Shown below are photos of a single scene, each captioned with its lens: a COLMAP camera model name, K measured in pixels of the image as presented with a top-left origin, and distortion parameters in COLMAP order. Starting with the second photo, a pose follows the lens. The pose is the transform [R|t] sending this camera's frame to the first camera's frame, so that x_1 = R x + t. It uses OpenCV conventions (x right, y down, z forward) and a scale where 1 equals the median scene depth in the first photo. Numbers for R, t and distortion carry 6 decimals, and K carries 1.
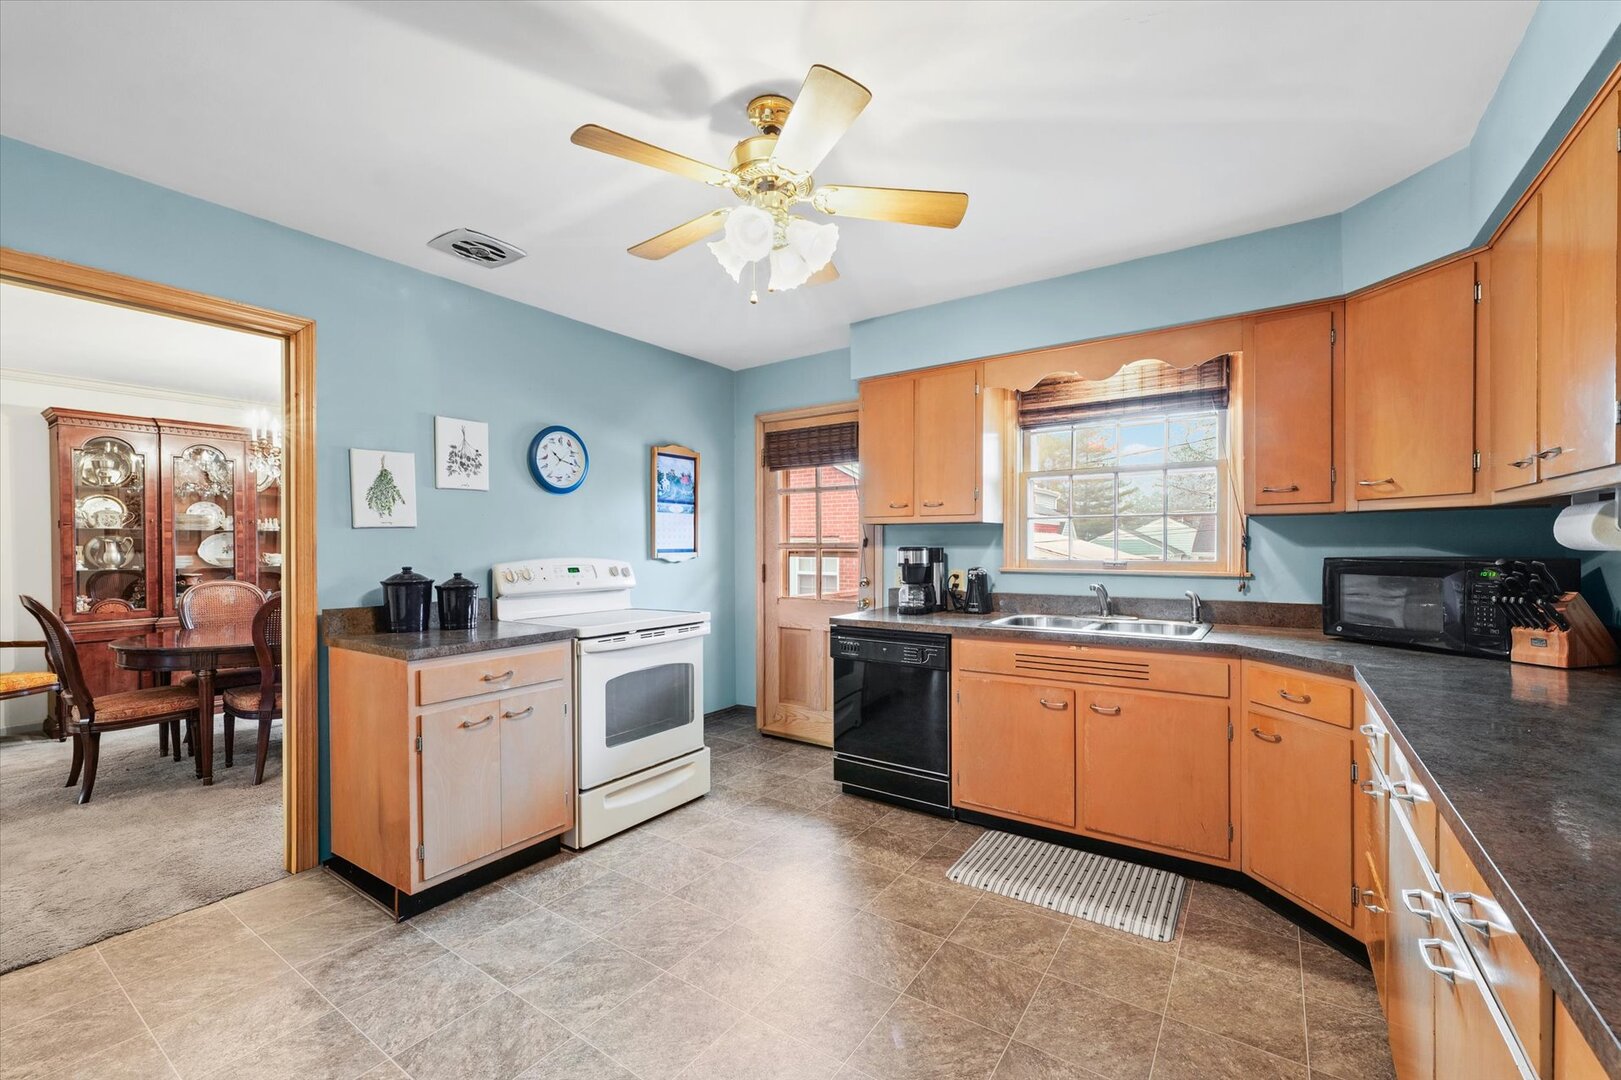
lens RADIAL K [[665.5, 0, 809.4], [0, 665.5, 545.8], [0, 0, 1]] dist [0.002376, -0.000240]
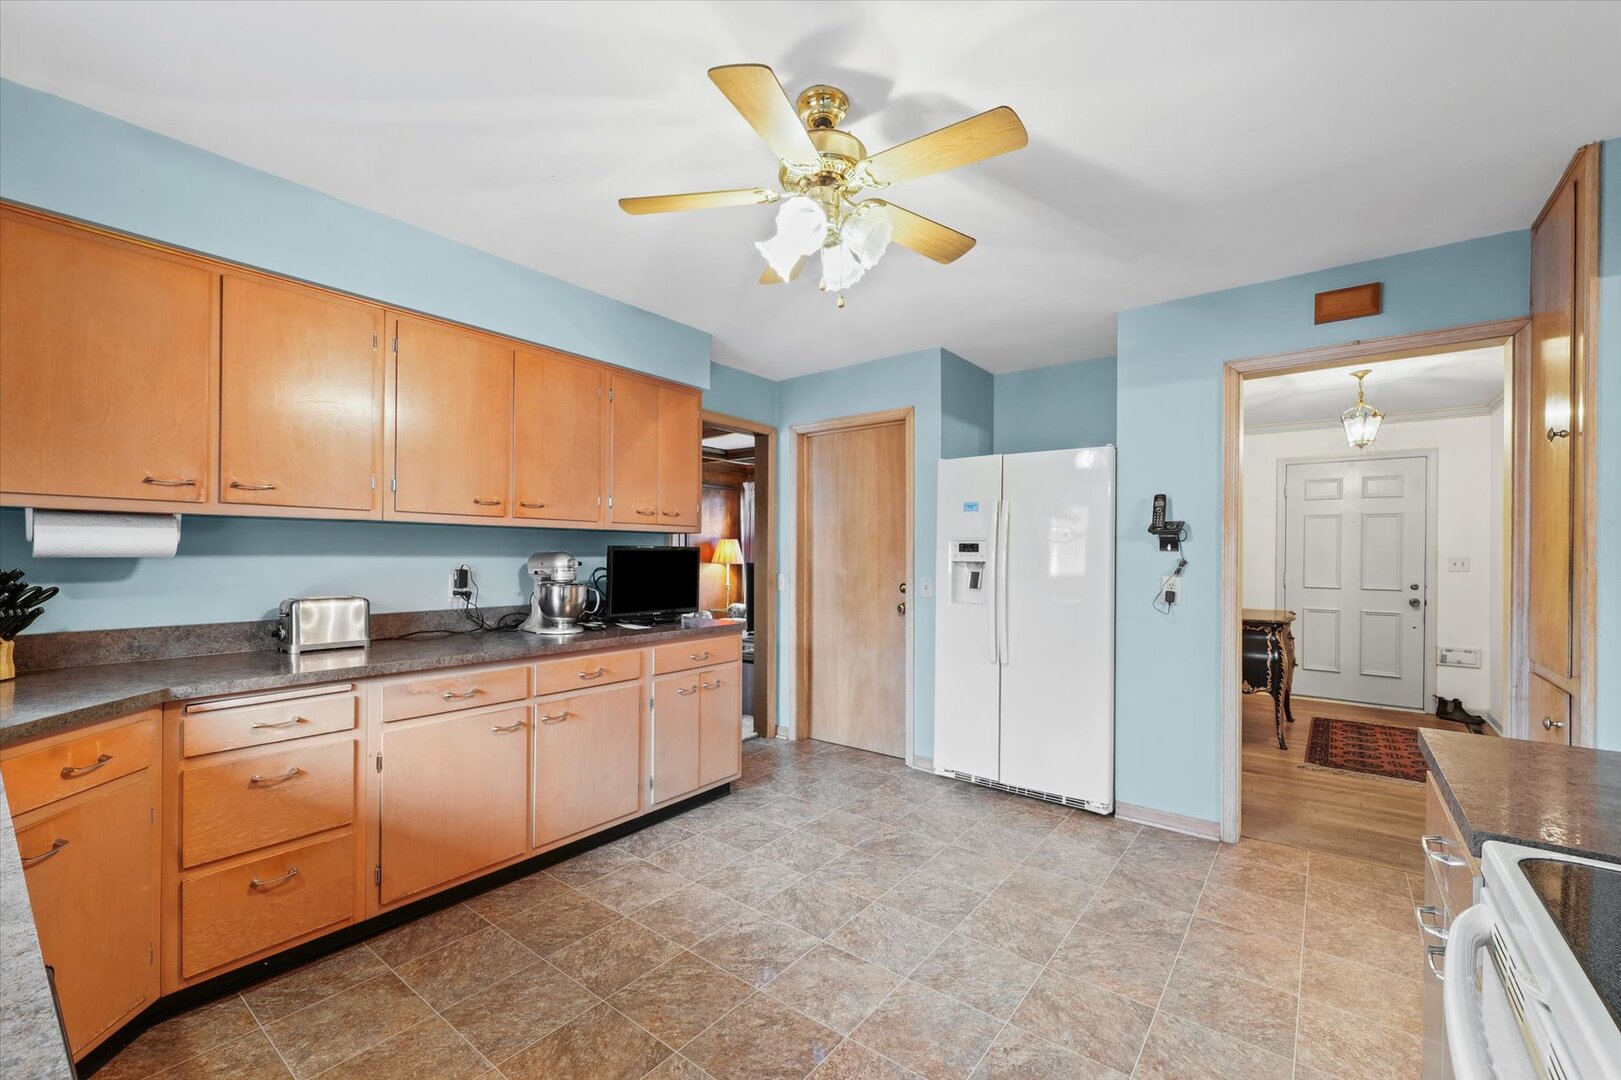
lens RADIAL K [[665.5, 0, 812.4], [0, 665.5, 552.3], [0, 0, 1]] dist [0.002376, -0.000240]
pose [[-0.998619, -0.002720, 0.052457, -0.056849], [-0.002817, 0.999994, -0.001789, -0.001381], [-0.052452, -0.001934, -0.998622, 1.219980]]
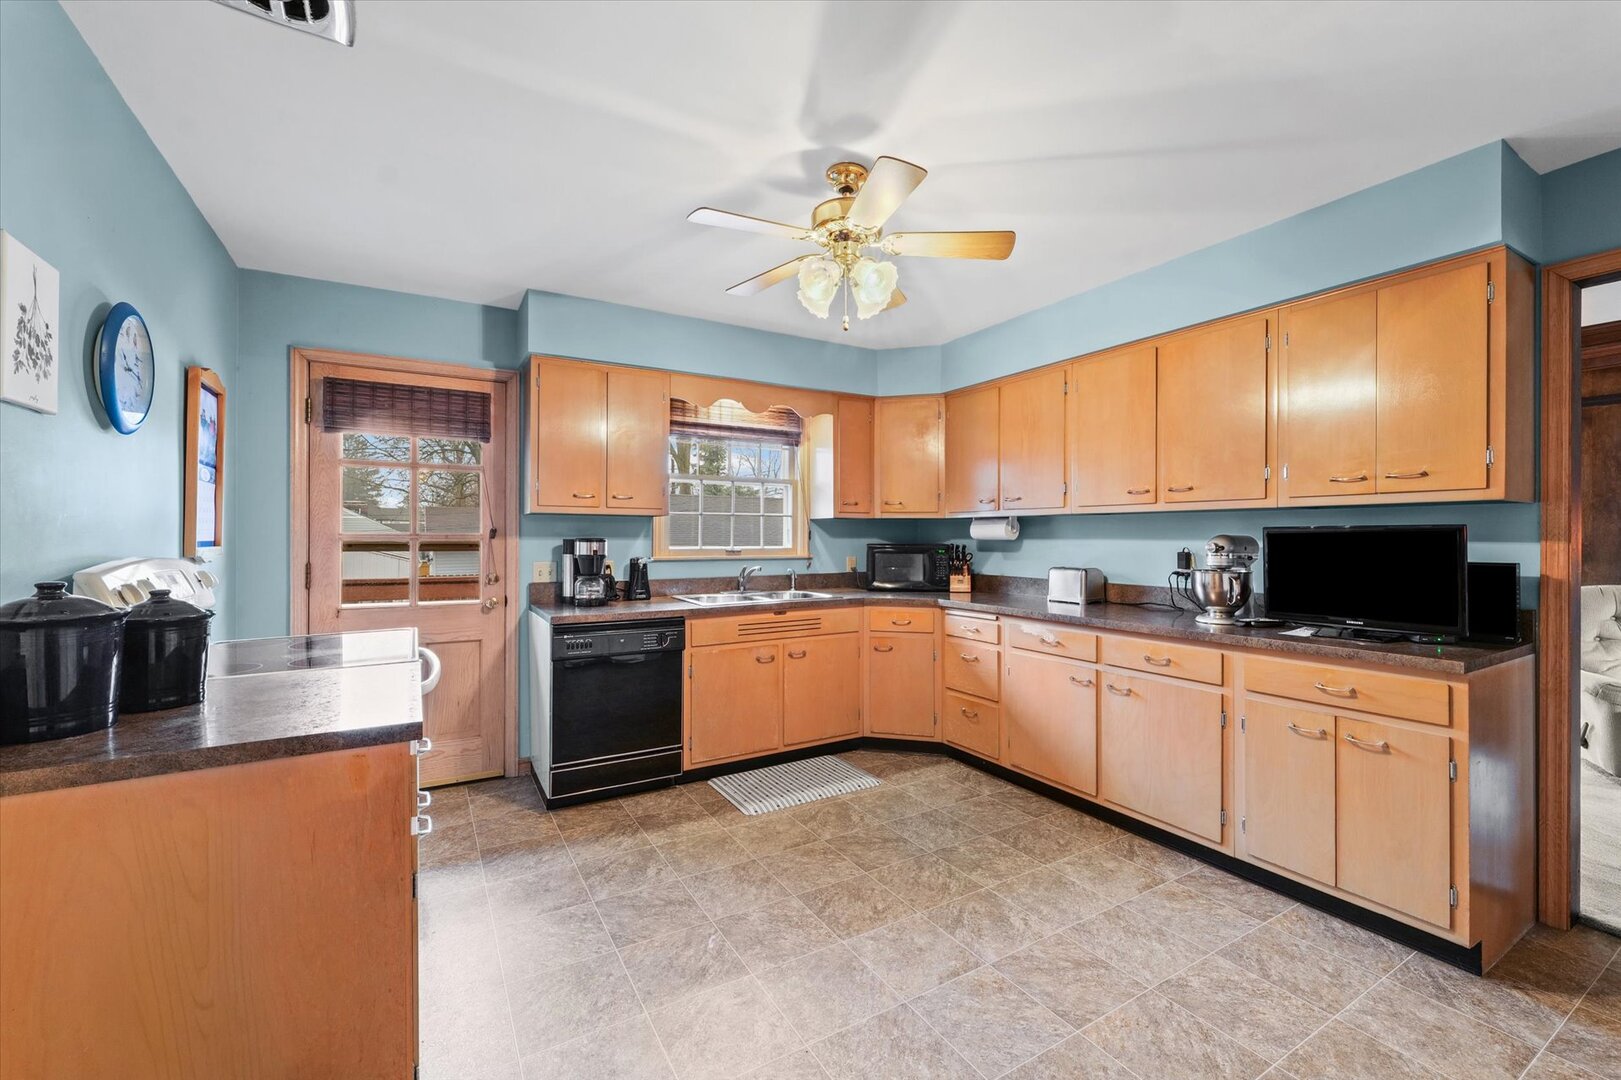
lens RADIAL K [[665.5, 0, 809.4], [0, 665.5, 529.4], [0, 0, 1]] dist [0.002376, -0.000240]
pose [[0.419252, 0.013574, 0.907769, -0.725640], [-0.000607, 0.999892, -0.014671, 0.003571], [-0.907870, 0.005600, 0.419215, 0.348507]]
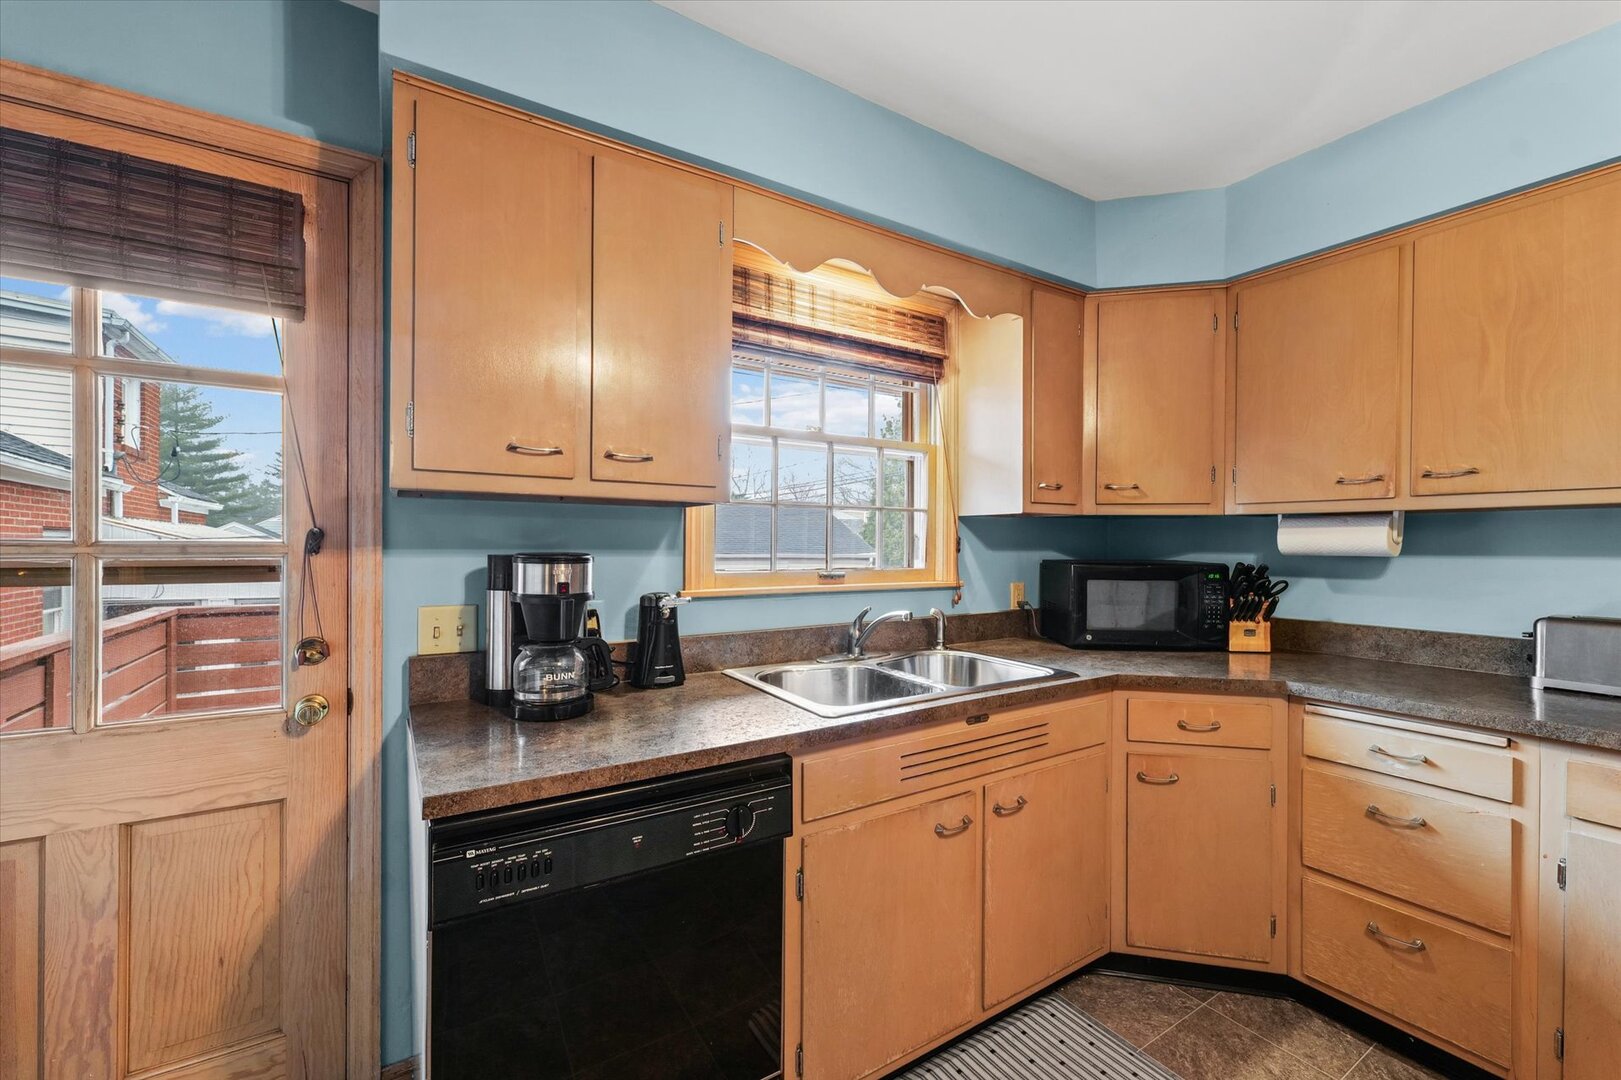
lens RADIAL K [[665.5, 0, 805.7], [0, 665.5, 543.7], [0, 0, 1]] dist [0.002376, -0.000240]
pose [[0.389289, 0.004030, 0.921107, -0.198306], [-0.004036, 0.999988, -0.002669, -0.004460], [-0.921107, -0.002679, 0.389301, 0.830229]]
